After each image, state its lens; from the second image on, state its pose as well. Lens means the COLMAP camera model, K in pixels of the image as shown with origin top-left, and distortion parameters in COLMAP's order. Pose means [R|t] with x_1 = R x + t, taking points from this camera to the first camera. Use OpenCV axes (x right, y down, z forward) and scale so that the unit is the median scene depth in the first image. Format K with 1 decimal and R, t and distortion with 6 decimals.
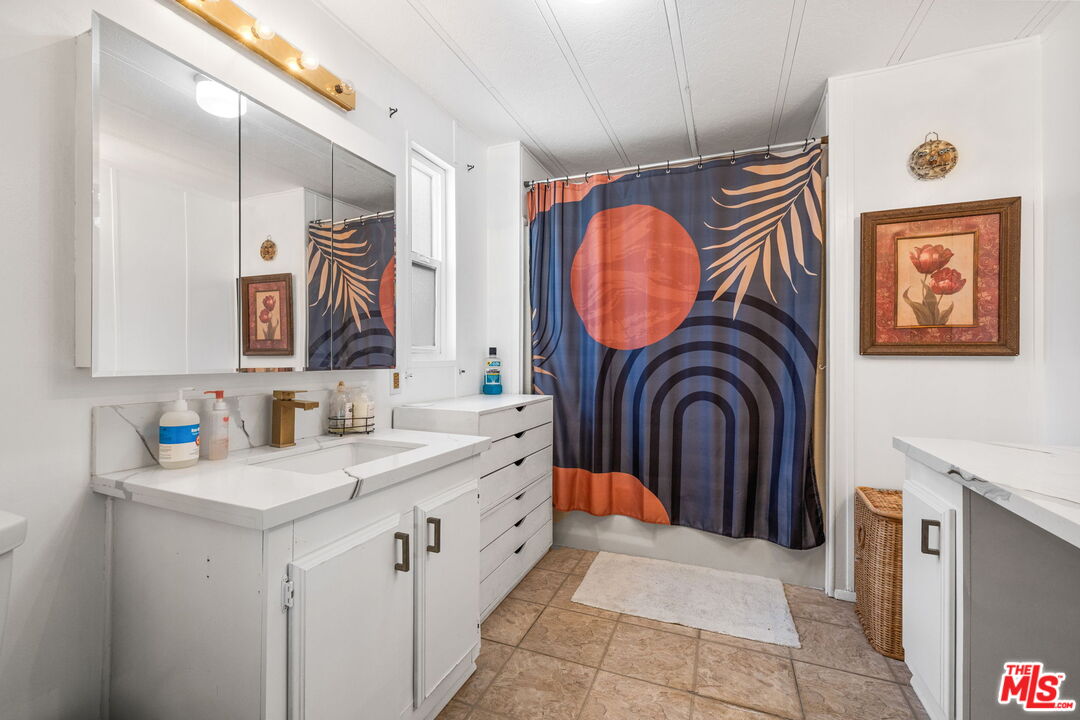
lens RADIAL K [[457.0, 0, 535.5], [0, 457.0, 359.2], [0, 0, 1]] dist [-0.000540, 0.000667]
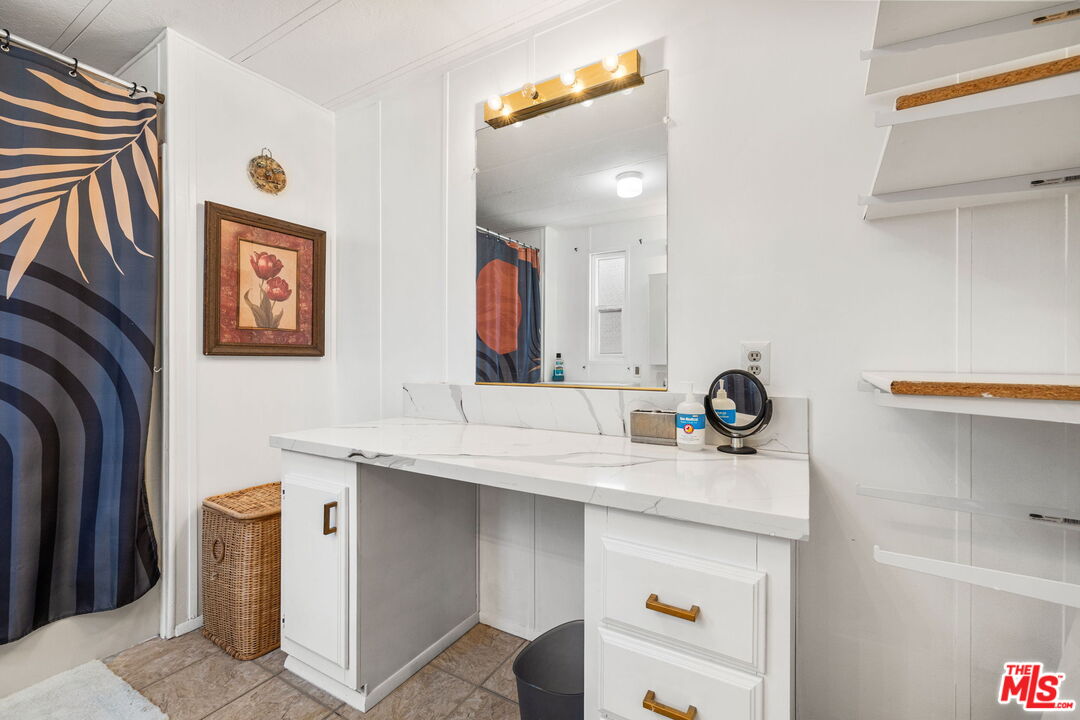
lens RADIAL K [[457.0, 0, 538.1], [0, 457.0, 360.2], [0, 0, 1]] dist [-0.000540, 0.000667]
pose [[0.140531, -0.003863, 0.990069, -0.108192], [0.003699, 0.999987, 0.003377, 0.000733], [-0.990069, 0.003187, 0.140544, 0.215527]]
